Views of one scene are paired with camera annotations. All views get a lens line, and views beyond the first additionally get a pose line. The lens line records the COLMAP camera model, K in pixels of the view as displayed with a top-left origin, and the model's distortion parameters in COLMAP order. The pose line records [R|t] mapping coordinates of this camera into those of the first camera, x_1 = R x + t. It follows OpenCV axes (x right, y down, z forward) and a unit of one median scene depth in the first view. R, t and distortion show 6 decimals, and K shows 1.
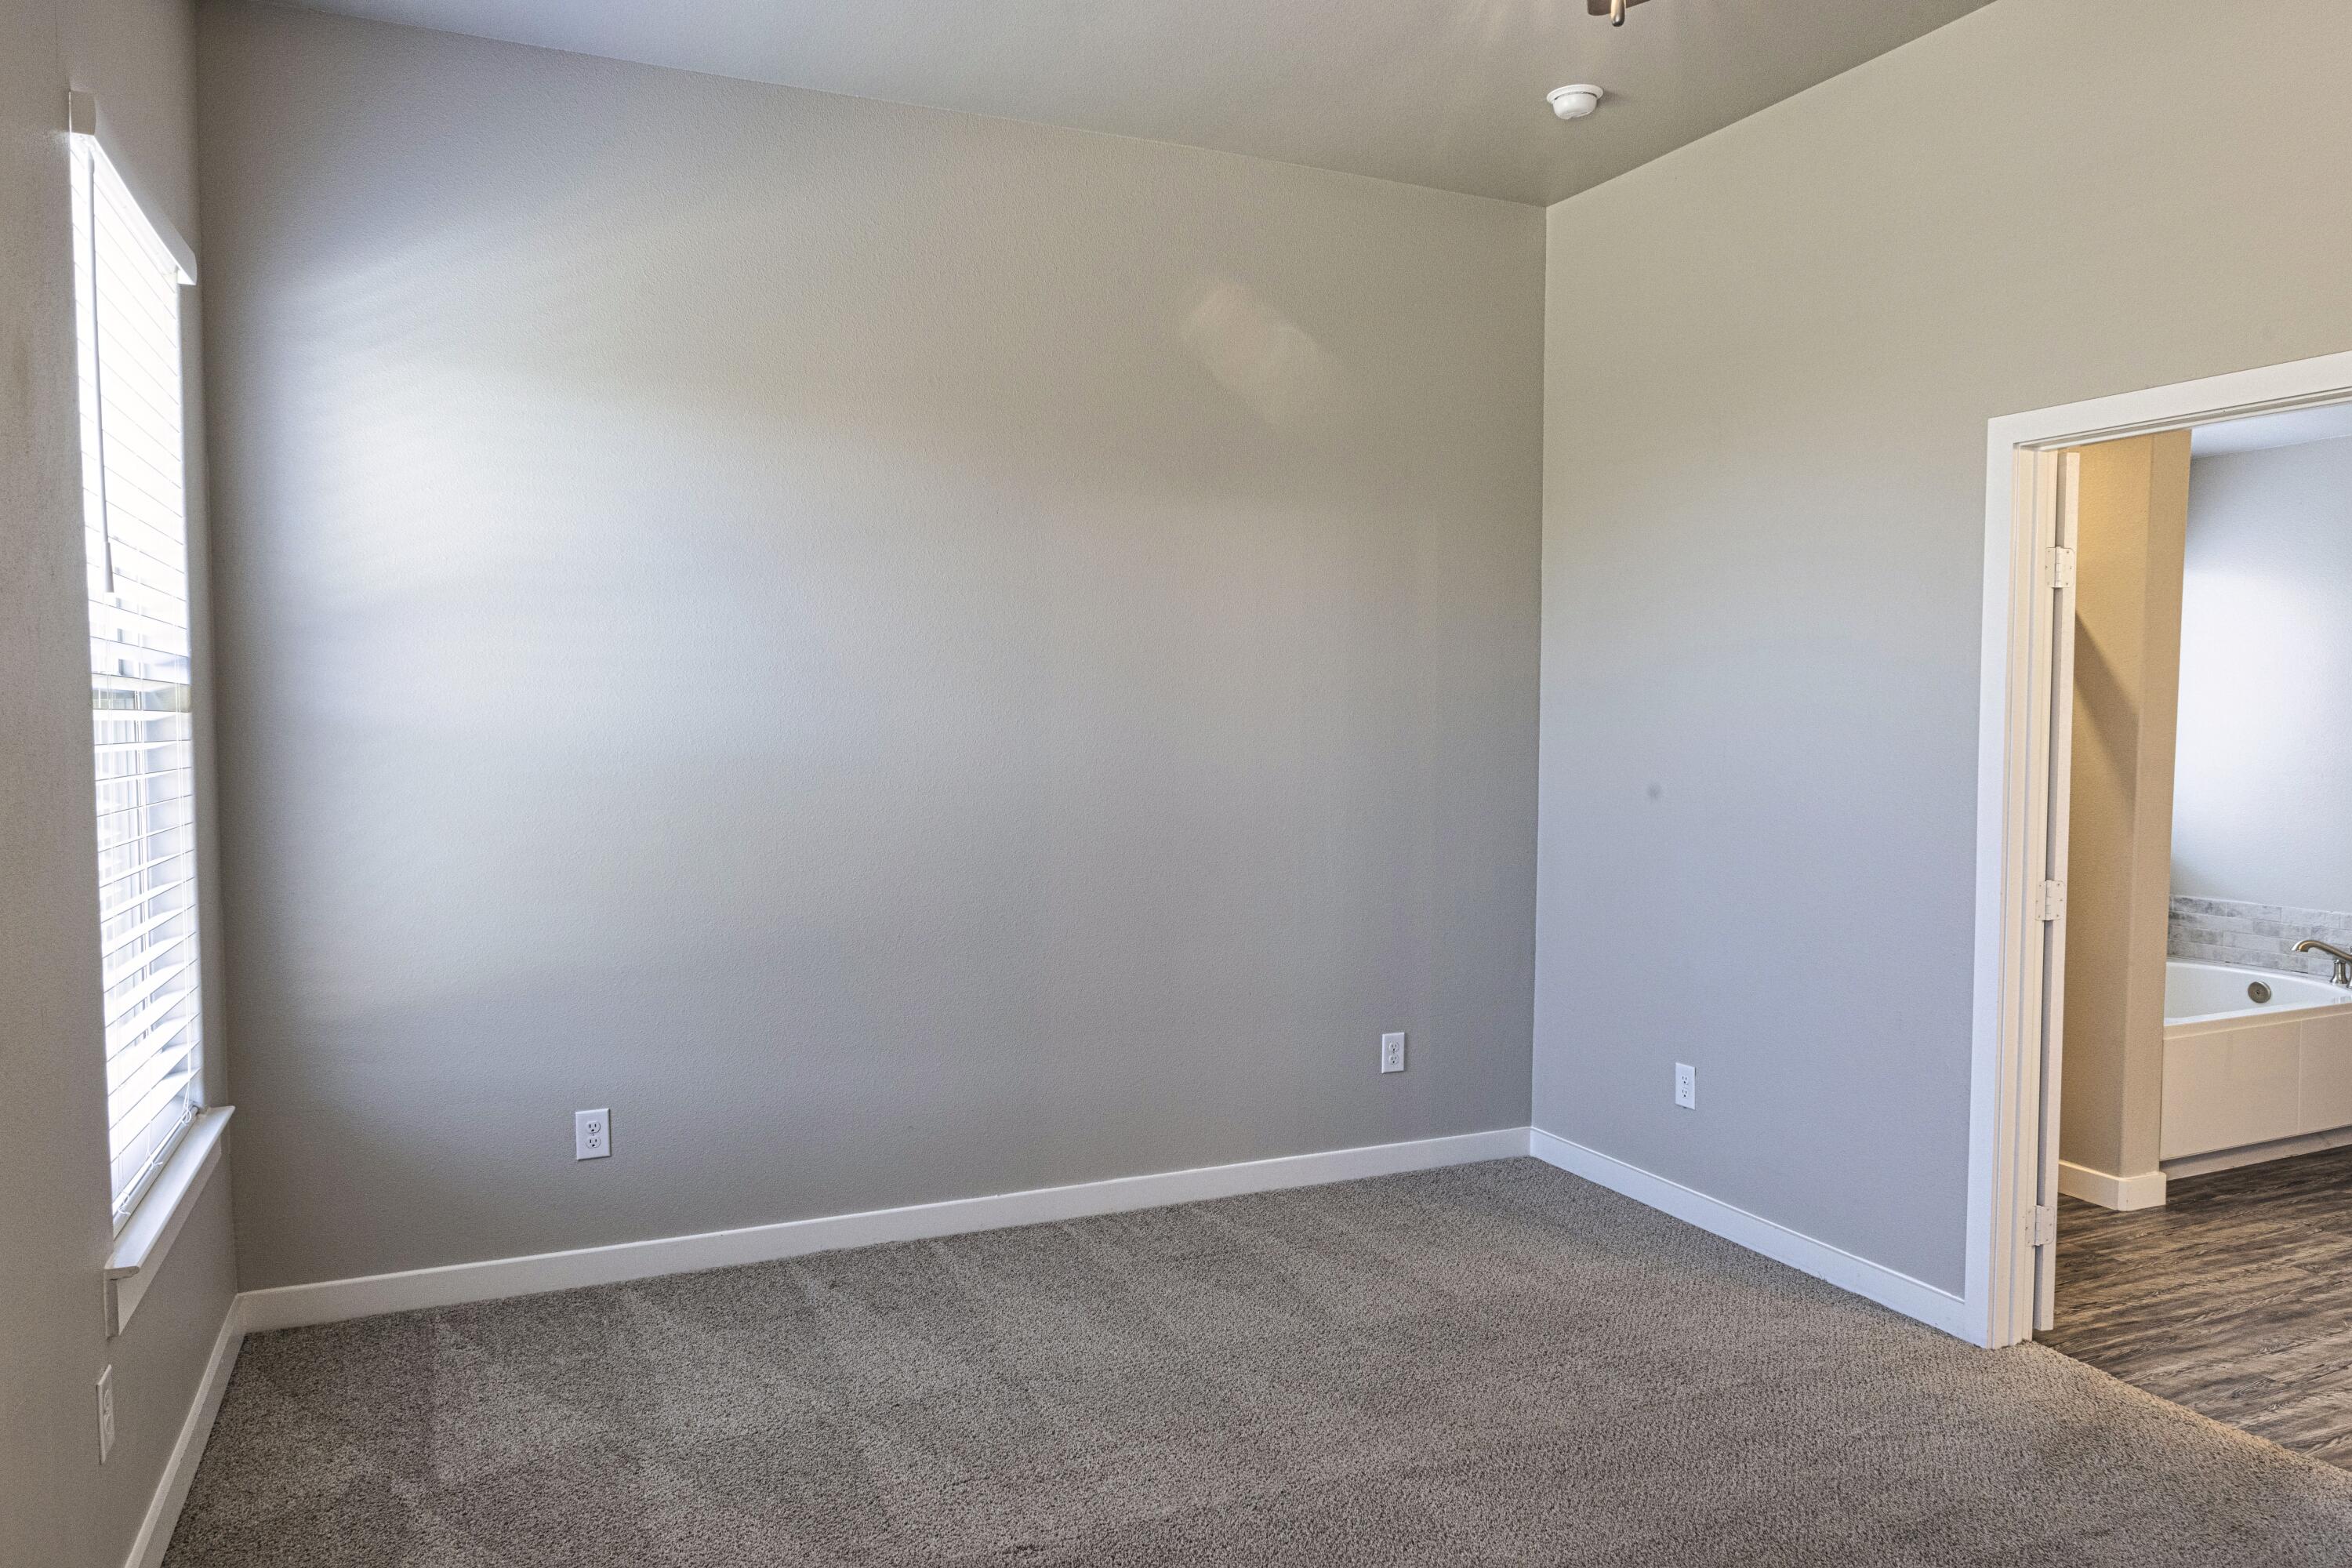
lens RADIAL K [[1553.8, 0, 1184.2], [0, 1553.8, 783.2], [0, 0, 1]] dist [-0.001322, -0.001305]
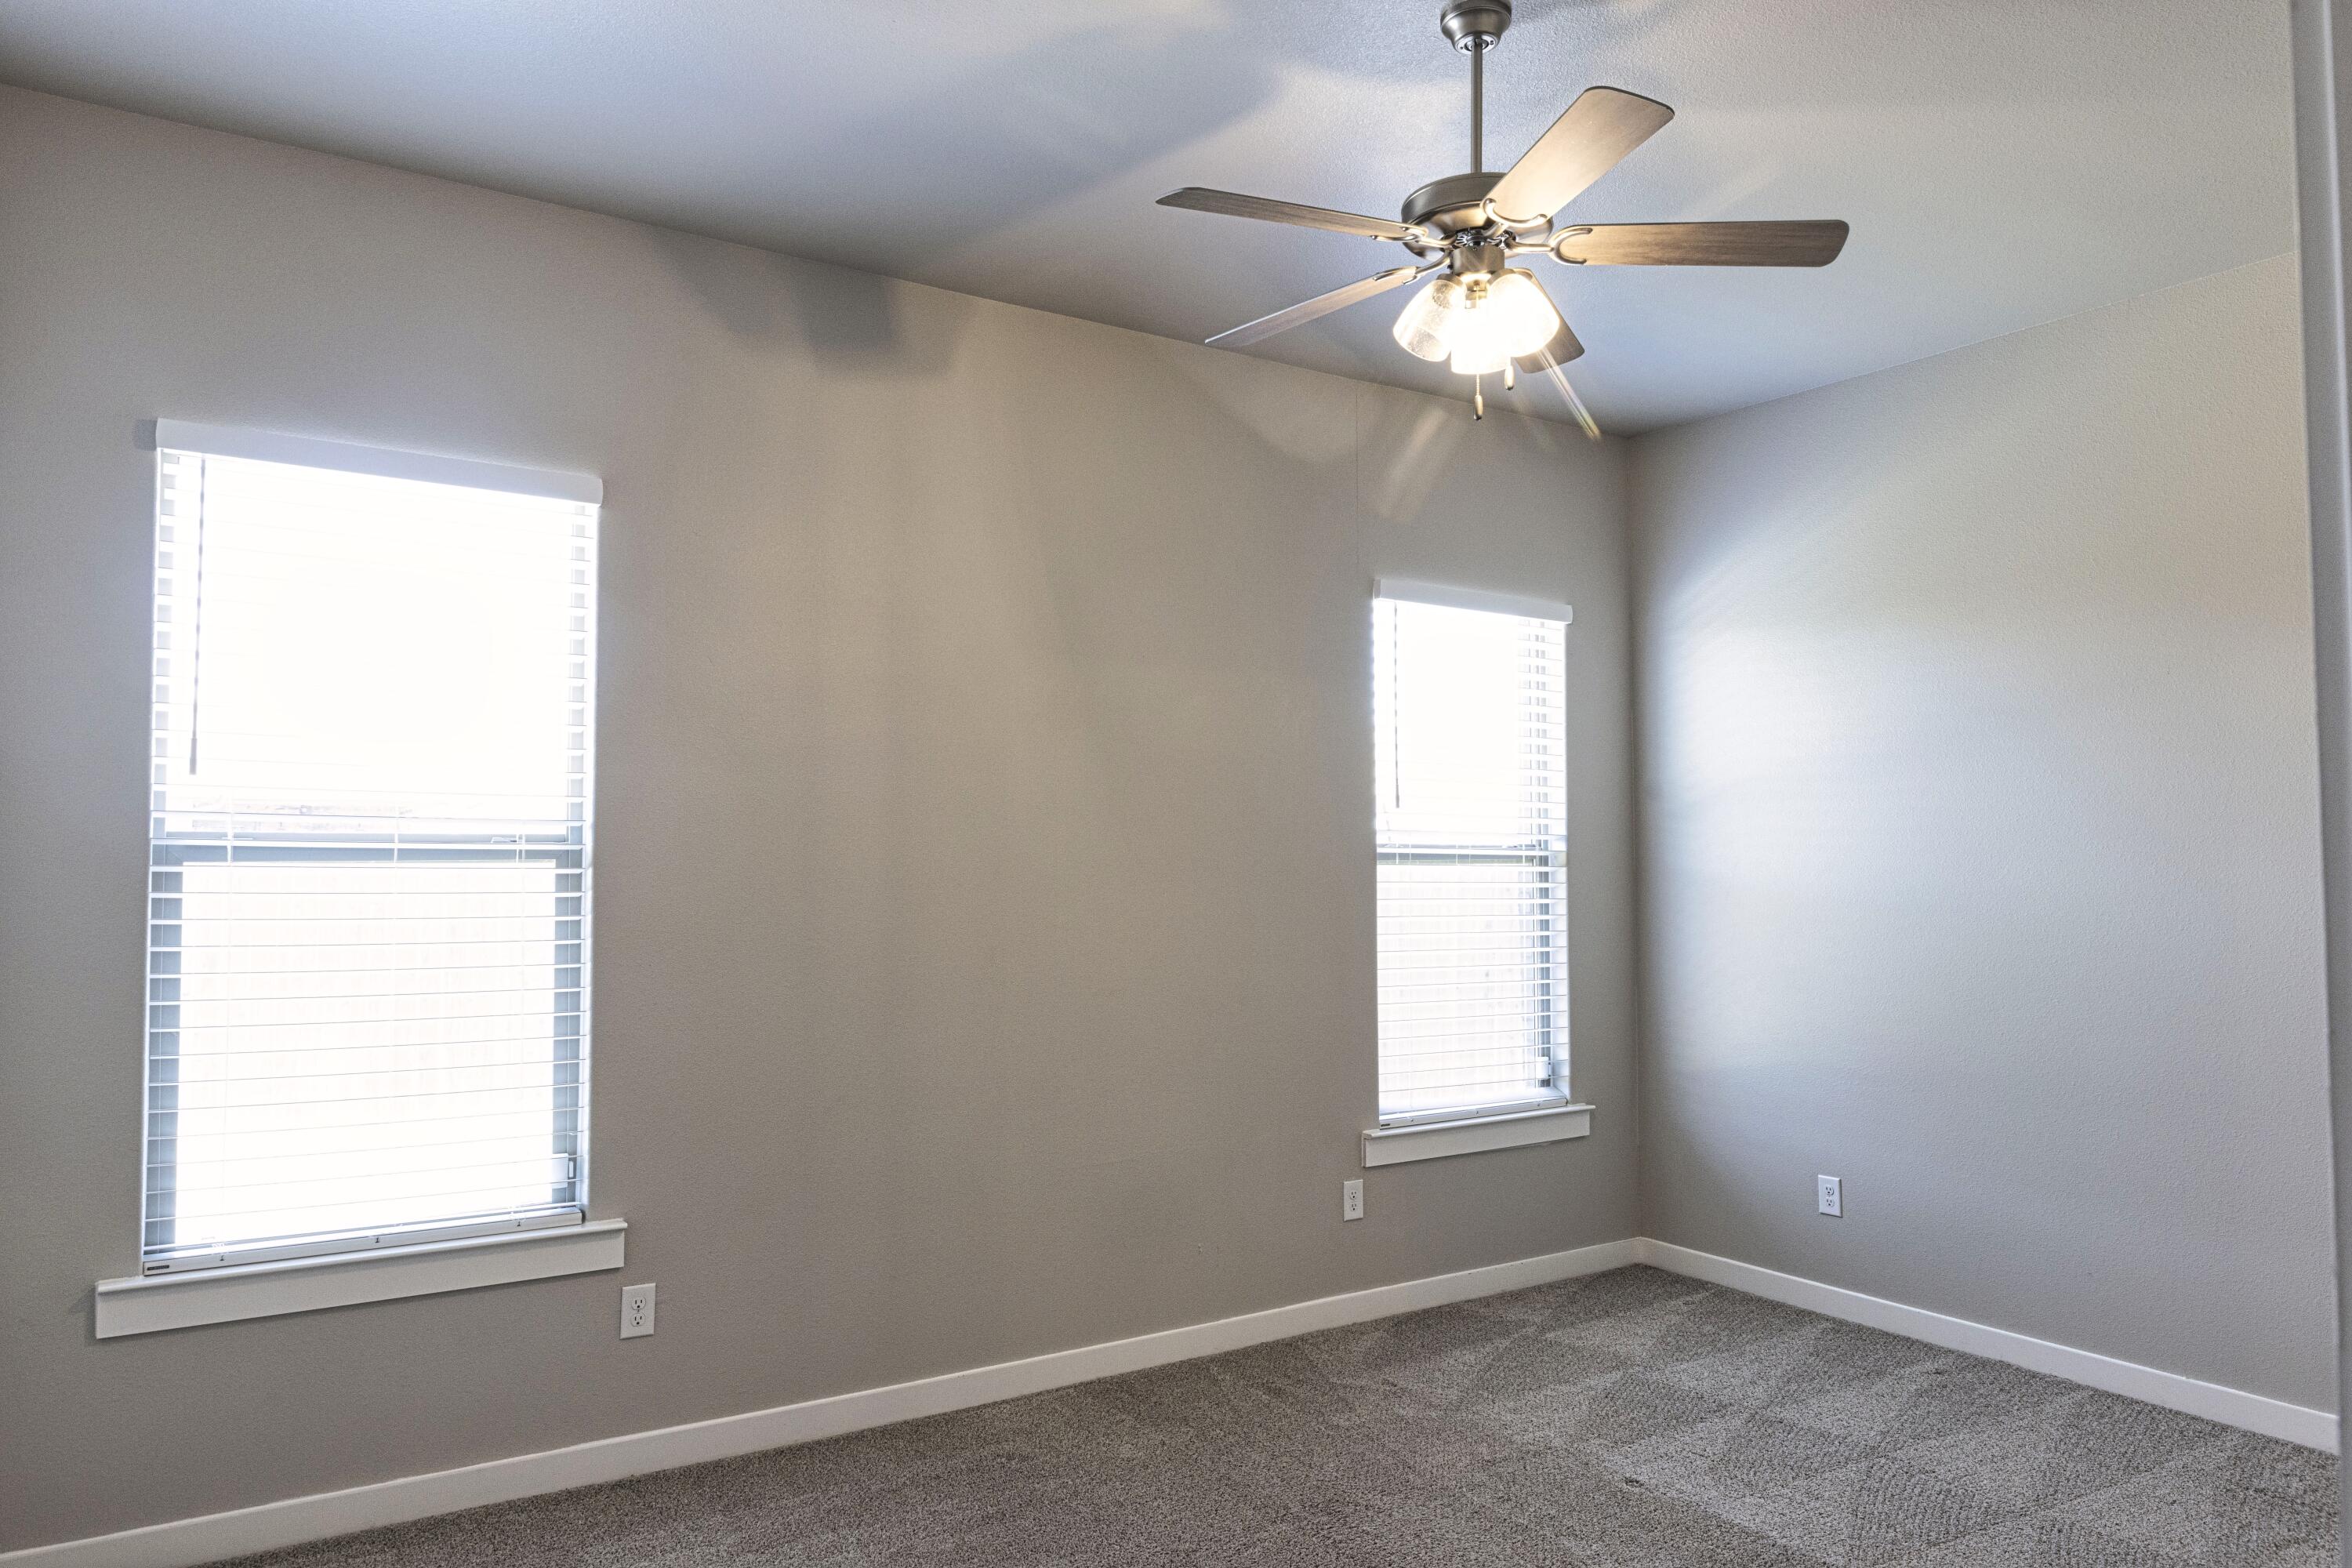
lens RADIAL K [[1553.8, 0, 1184.2], [0, 1553.8, 783.2], [0, 0, 1]] dist [-0.001322, -0.001305]
pose [[0.167955, -0.049246, -0.984564, 0.856181], [-0.052610, 0.996880, -0.058836, -0.012480], [0.984390, 0.061680, 0.164840, 0.248637]]
